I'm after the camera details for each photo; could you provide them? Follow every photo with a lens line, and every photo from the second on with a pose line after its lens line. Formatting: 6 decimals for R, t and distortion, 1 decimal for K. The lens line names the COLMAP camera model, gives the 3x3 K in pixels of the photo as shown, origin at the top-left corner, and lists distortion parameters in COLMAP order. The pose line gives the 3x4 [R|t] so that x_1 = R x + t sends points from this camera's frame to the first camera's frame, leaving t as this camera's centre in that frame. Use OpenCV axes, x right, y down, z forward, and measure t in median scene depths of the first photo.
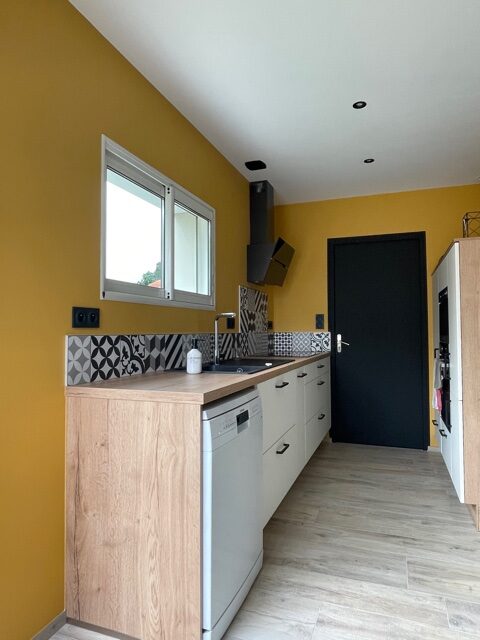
lens RADIAL K [[415.8, 0, 241.4], [0, 415.8, 317.5], [0, 0, 1]] dist [-0.001425, -0.003173]
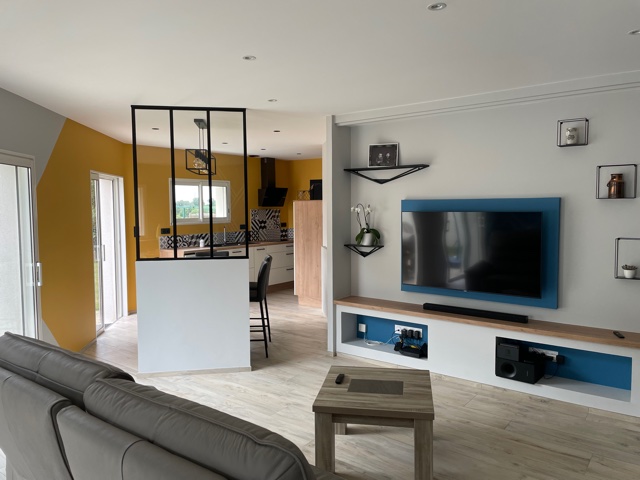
lens RADIAL K [[480.3, 0, 327.7], [0, 480.3, 236.8], [0, 0, 1]] dist [0.101588, -0.130299]
pose [[0.958155, 0.014861, -0.285863, 1.042786], [0.013357, 0.995242, 0.096509, -0.160873], [0.285938, -0.096289, 0.953398, -1.256584]]
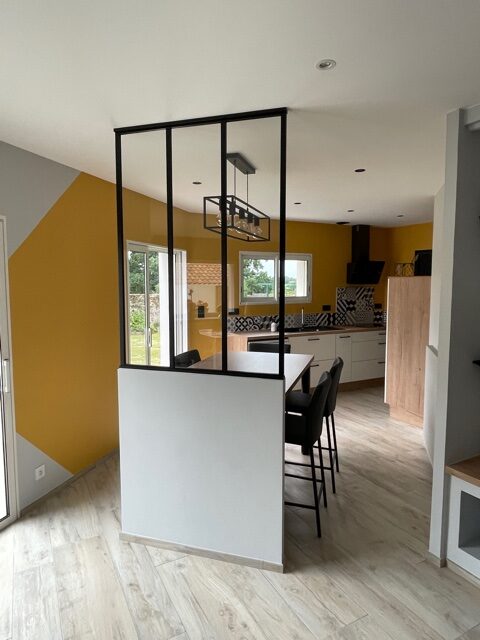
lens RADIAL K [[415.8, 0, 241.4], [0, 415.8, 317.5], [0, 0, 1]] dist [-0.001425, -0.003173]
pose [[0.747536, 0.059448, -0.661556, 0.848979], [0.019522, 0.993590, 0.111343, -0.146223], [0.663935, -0.096148, 0.741584, -0.637859]]
